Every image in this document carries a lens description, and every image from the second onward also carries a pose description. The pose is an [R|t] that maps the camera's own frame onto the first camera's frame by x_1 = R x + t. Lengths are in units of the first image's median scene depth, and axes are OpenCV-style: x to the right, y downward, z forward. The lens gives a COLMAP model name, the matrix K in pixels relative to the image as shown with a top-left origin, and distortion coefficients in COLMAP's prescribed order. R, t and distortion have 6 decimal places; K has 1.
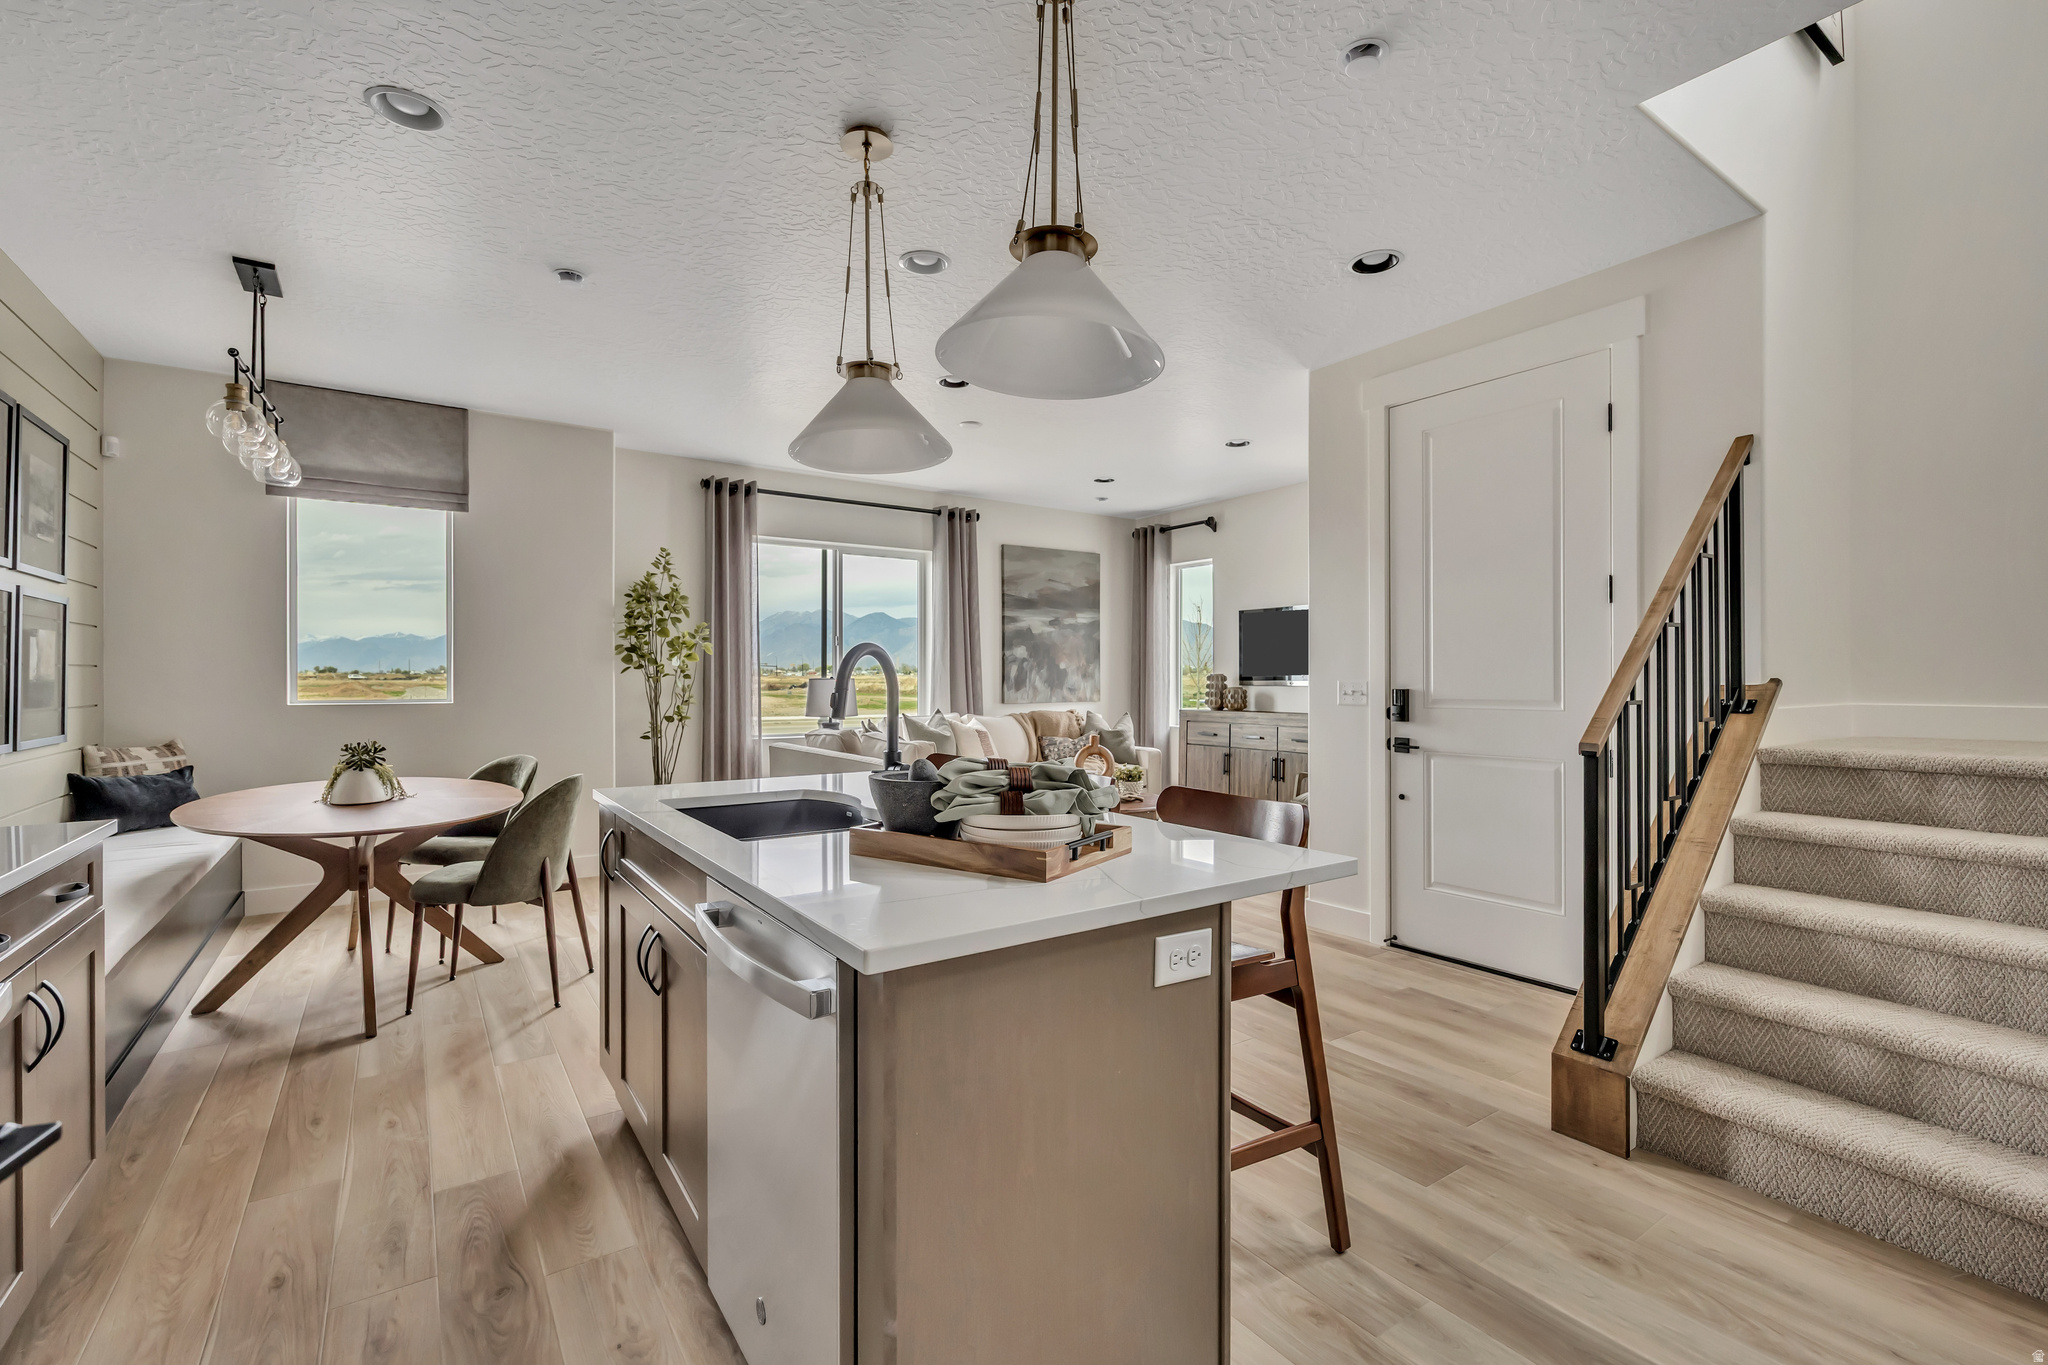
lens RADIAL K [[900.6, 0, 1030.8], [0, 900.6, 681.2], [0, 0, 1]] dist [-0.005019, -0.000762]
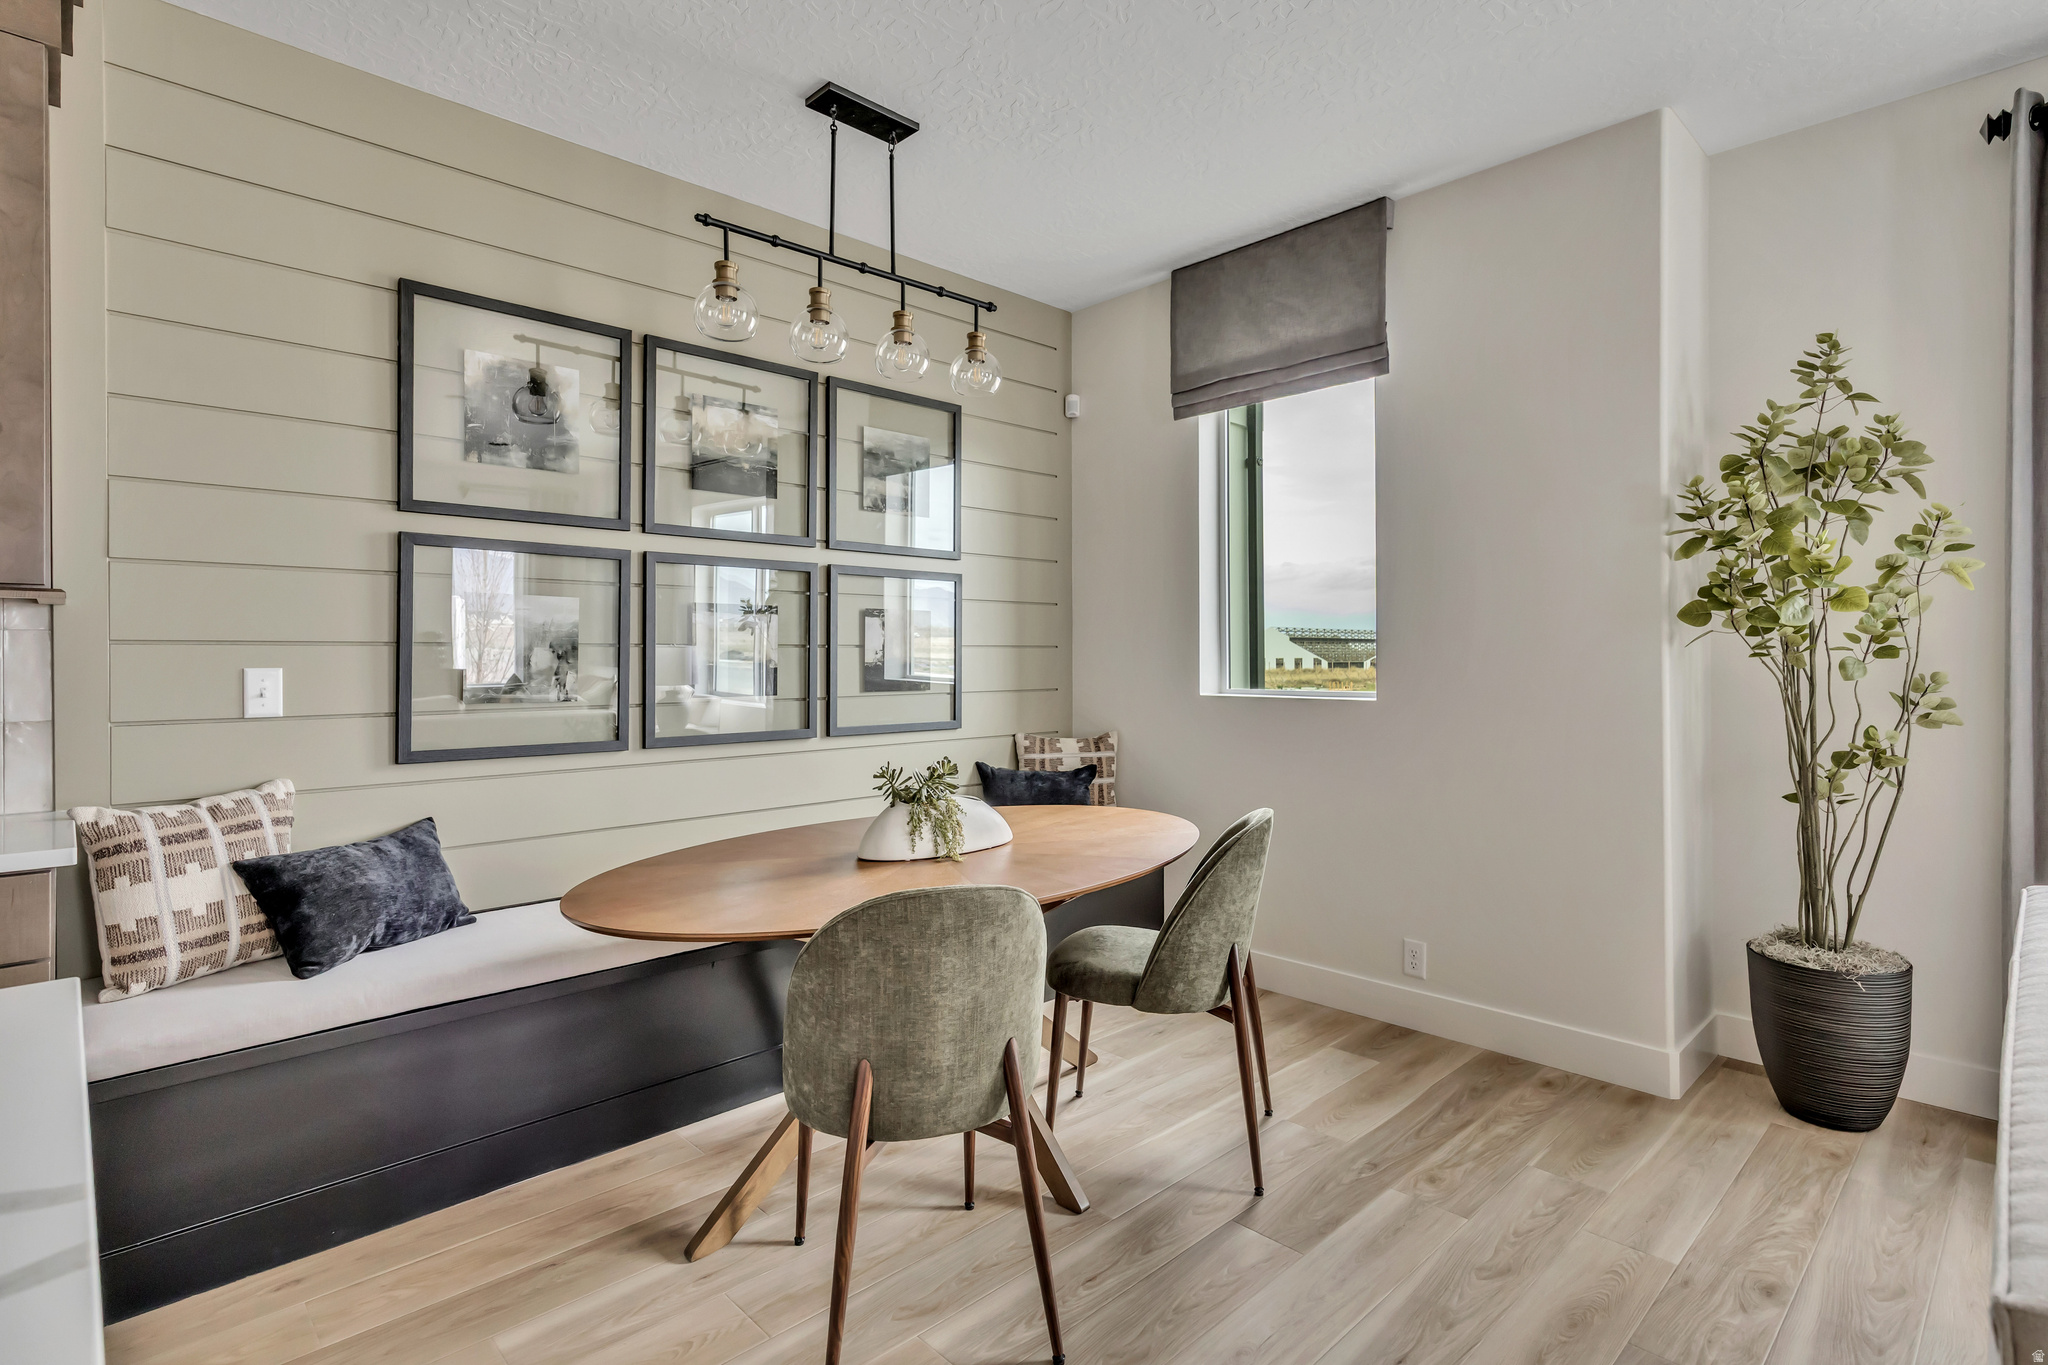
lens RADIAL K [[999.4, 0, 1032.2], [0, 999.4, 656.2], [0, 0, 1]] dist [0.003240, 0.000784]
pose [[0.152632, -0.005130, -0.988270, -0.024829], [0.000320, 0.999987, -0.005141, -0.001756], [0.988283, 0.000469, 0.152632, 0.756584]]
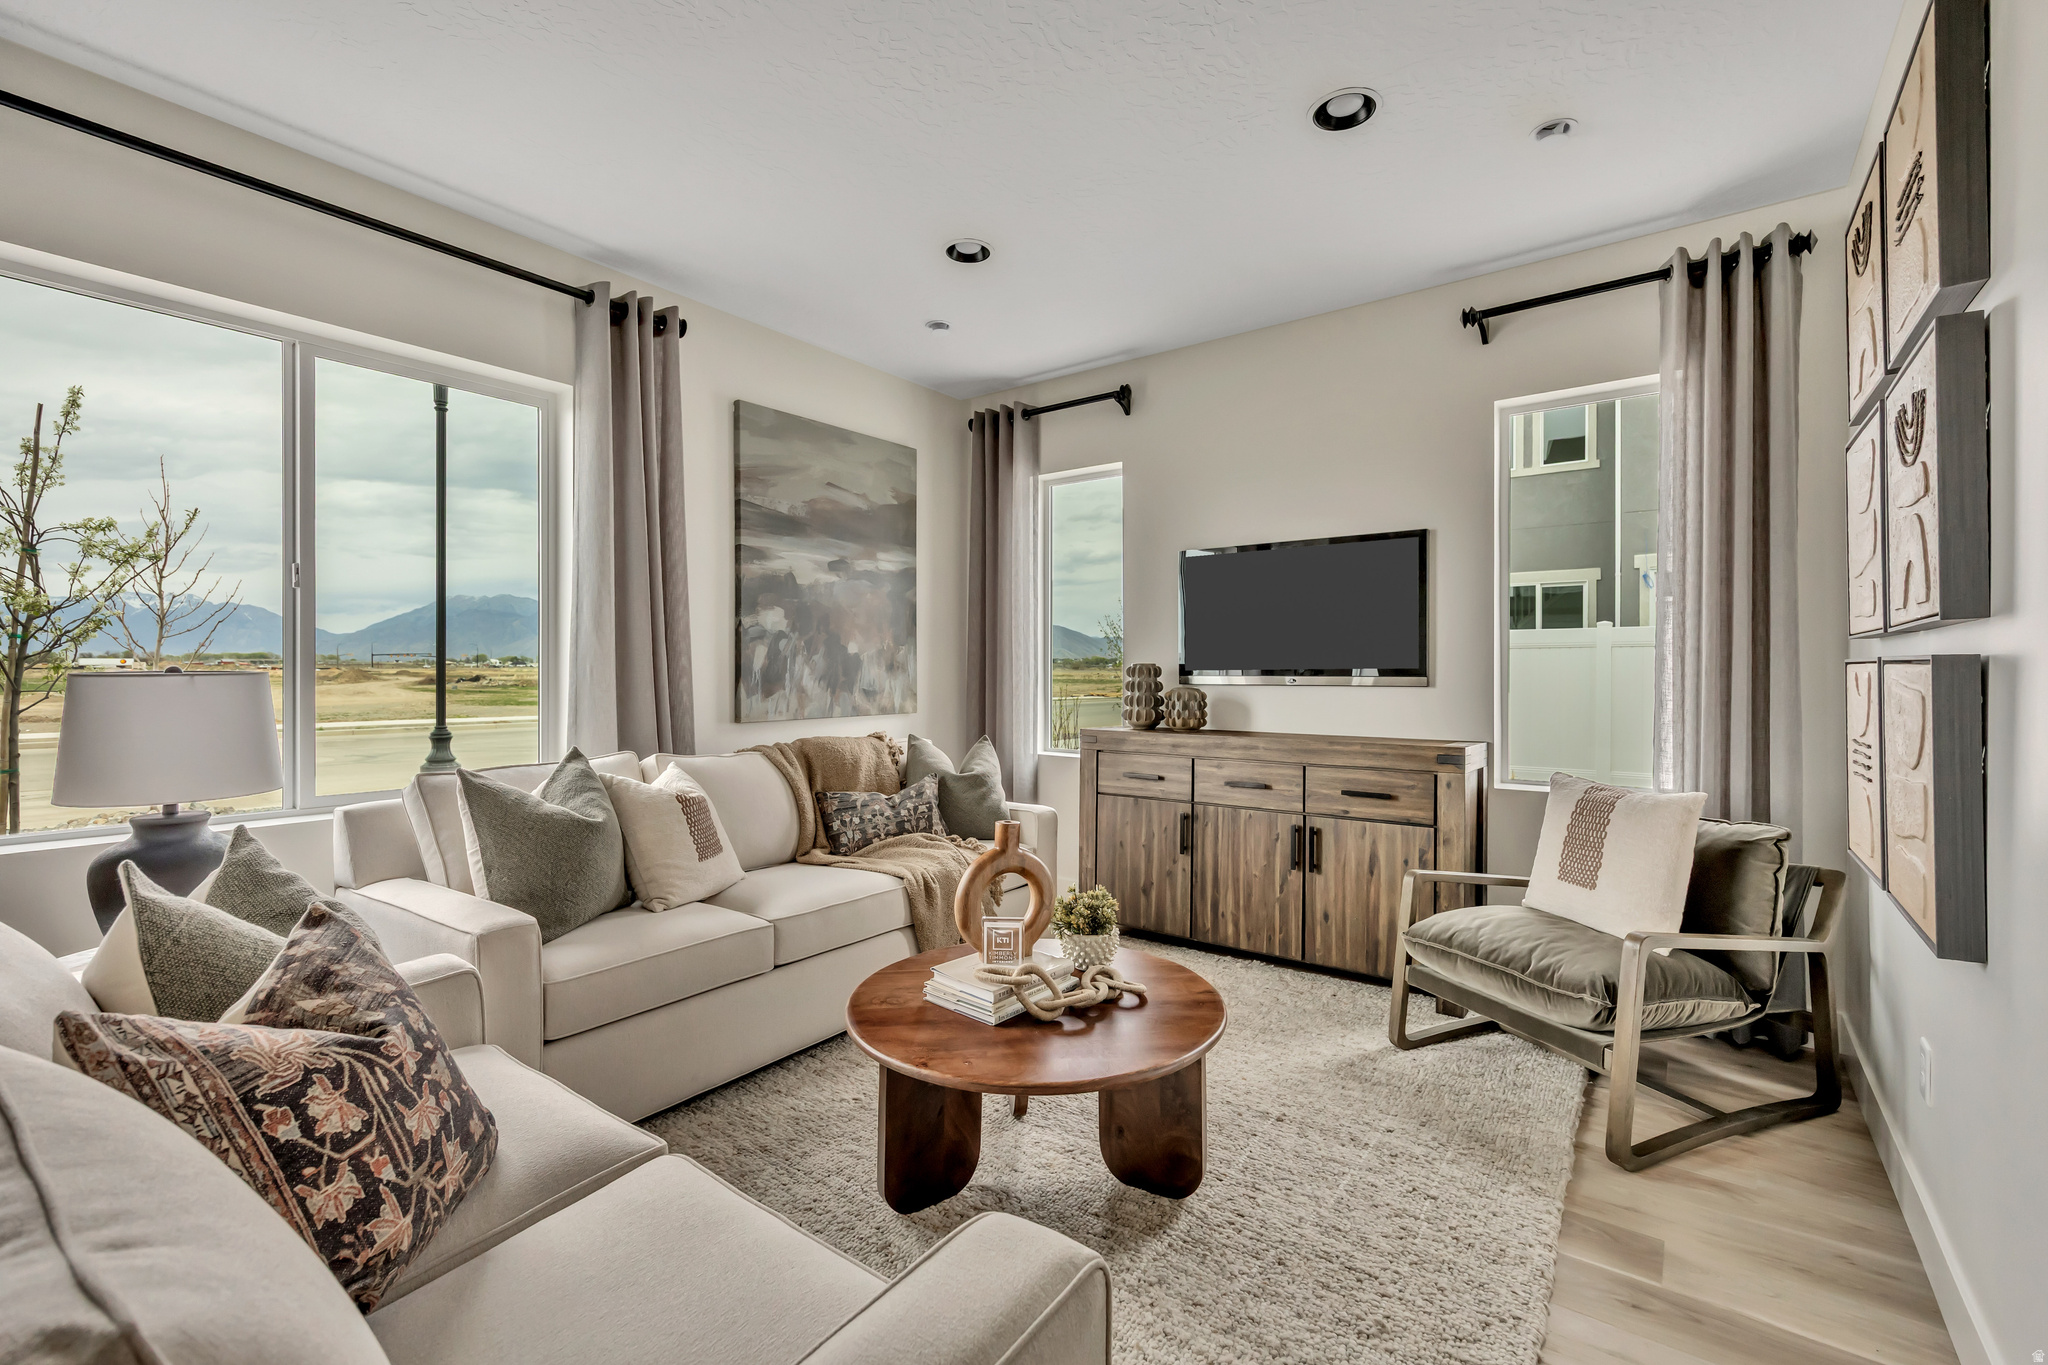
lens RADIAL K [[881.5, 0, 1031.3], [0, 881.5, 675.6], [0, 0, 1]] dist [-0.010597, 0.001055]
pose [[0.950524, -0.001206, 0.310647, -0.047687], [0.000483, 0.999997, 0.002404, -0.003907], [-0.310649, -0.002135, 0.950522, 0.849861]]
